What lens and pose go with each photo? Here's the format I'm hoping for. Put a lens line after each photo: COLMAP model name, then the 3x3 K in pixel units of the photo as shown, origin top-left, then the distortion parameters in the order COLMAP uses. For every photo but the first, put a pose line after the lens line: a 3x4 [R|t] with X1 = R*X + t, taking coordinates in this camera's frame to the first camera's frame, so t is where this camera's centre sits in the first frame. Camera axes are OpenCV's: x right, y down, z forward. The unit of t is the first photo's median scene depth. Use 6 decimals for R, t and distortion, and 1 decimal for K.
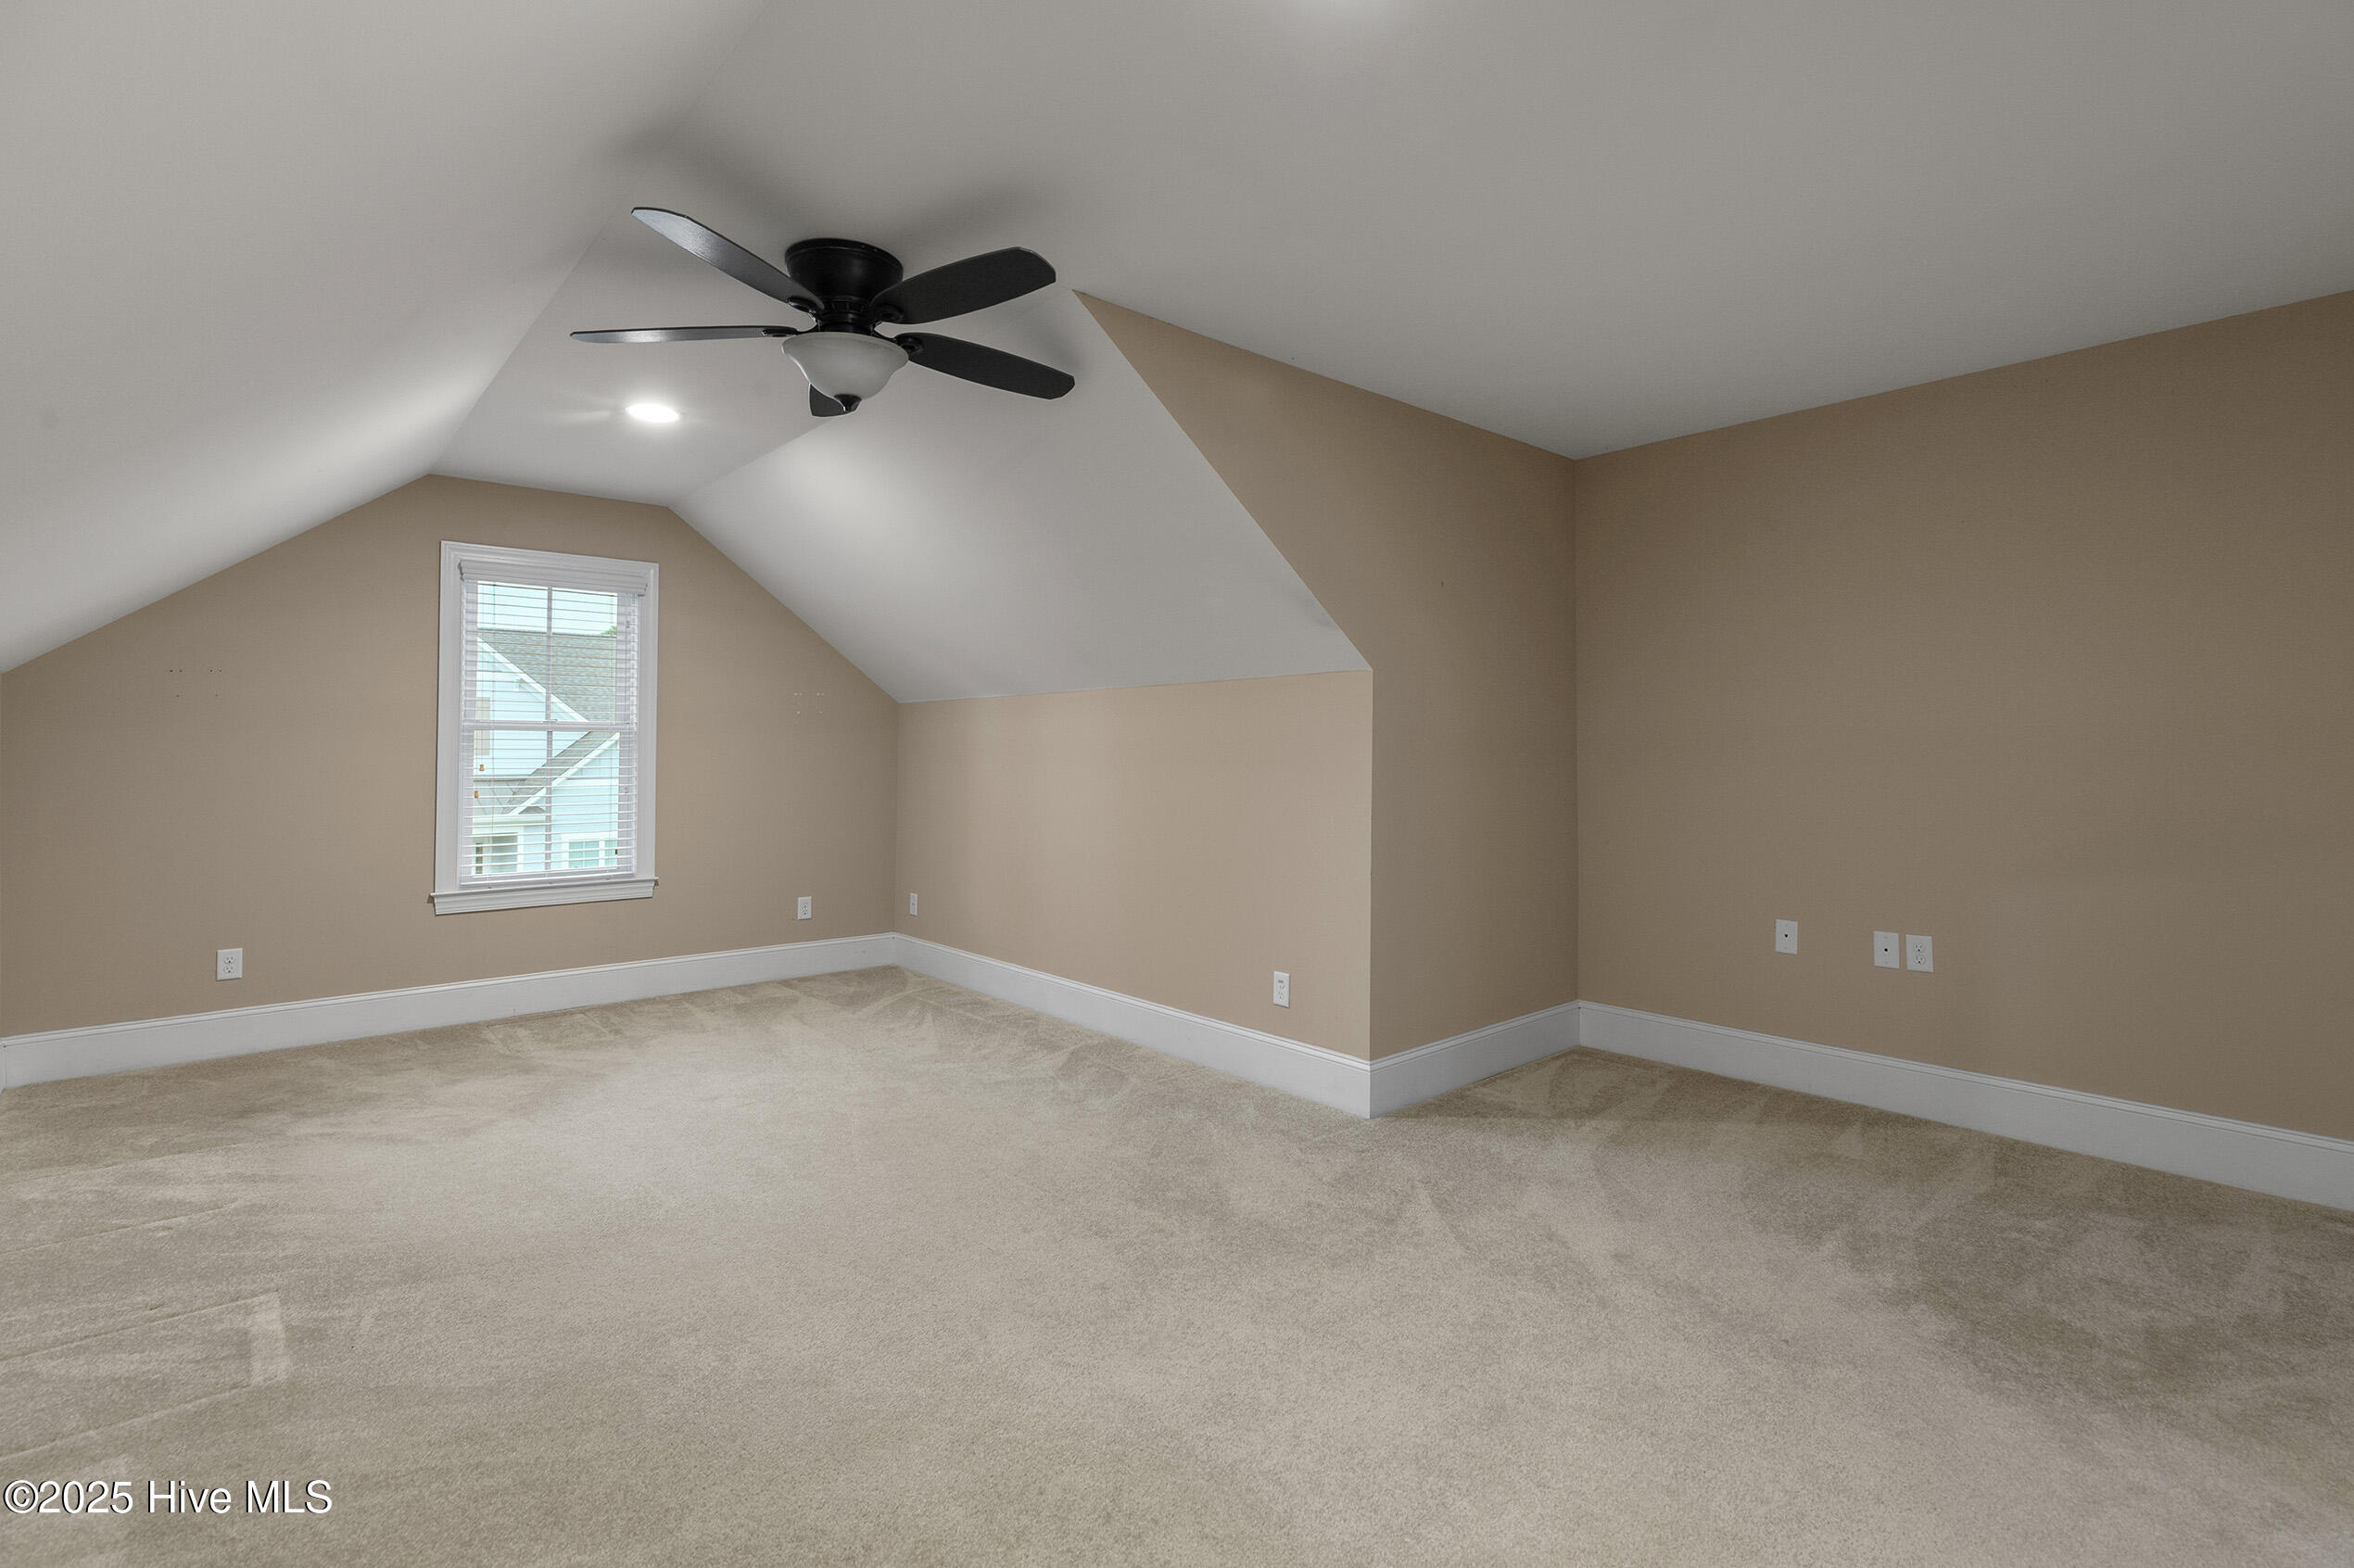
lens RADIAL K [[1076.4, 0, 1184.3], [0, 1076.4, 766.7], [0, 0, 1]] dist [0.003440, -0.000941]
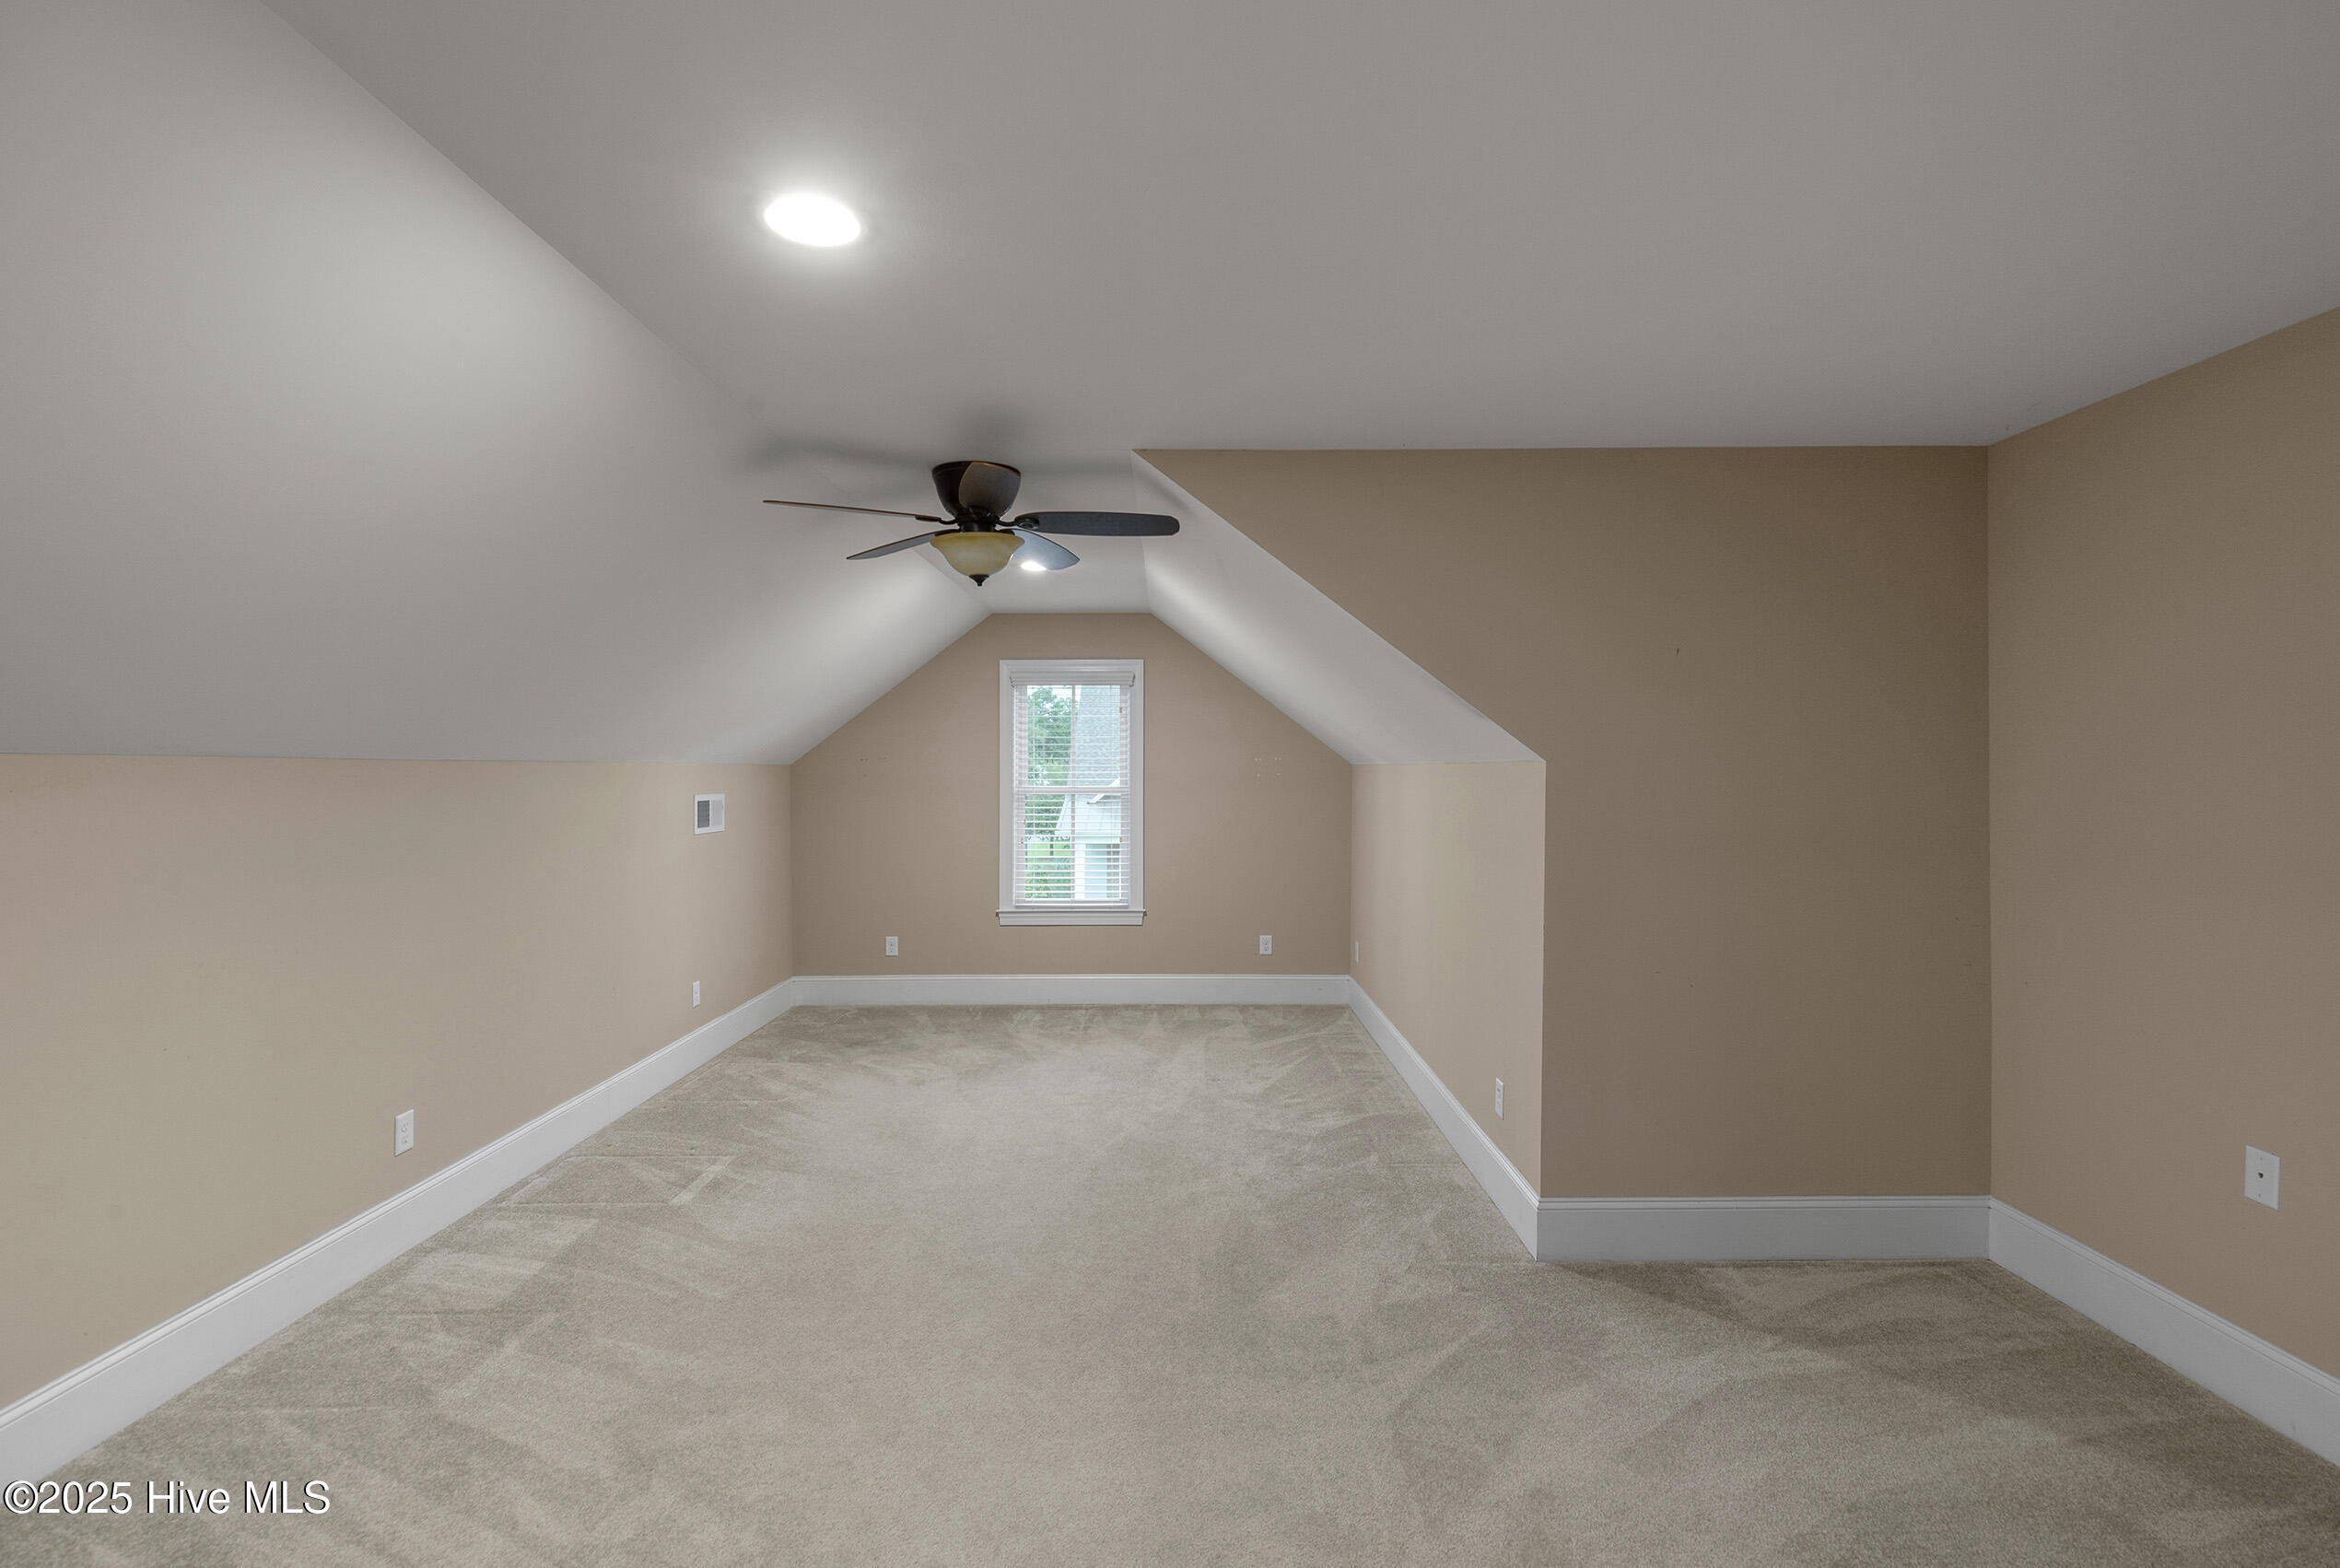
lens RADIAL K [[1070.1, 0, 1185.7], [0, 1070.1, 785.1], [0, 0, 1]] dist [0.003440, -0.000941]
pose [[0.756936, 0.010045, -0.653412, 0.512325], [-0.007361, 0.999949, 0.006845, -0.072775], [0.653447, -0.000372, 0.756972, 0.125161]]
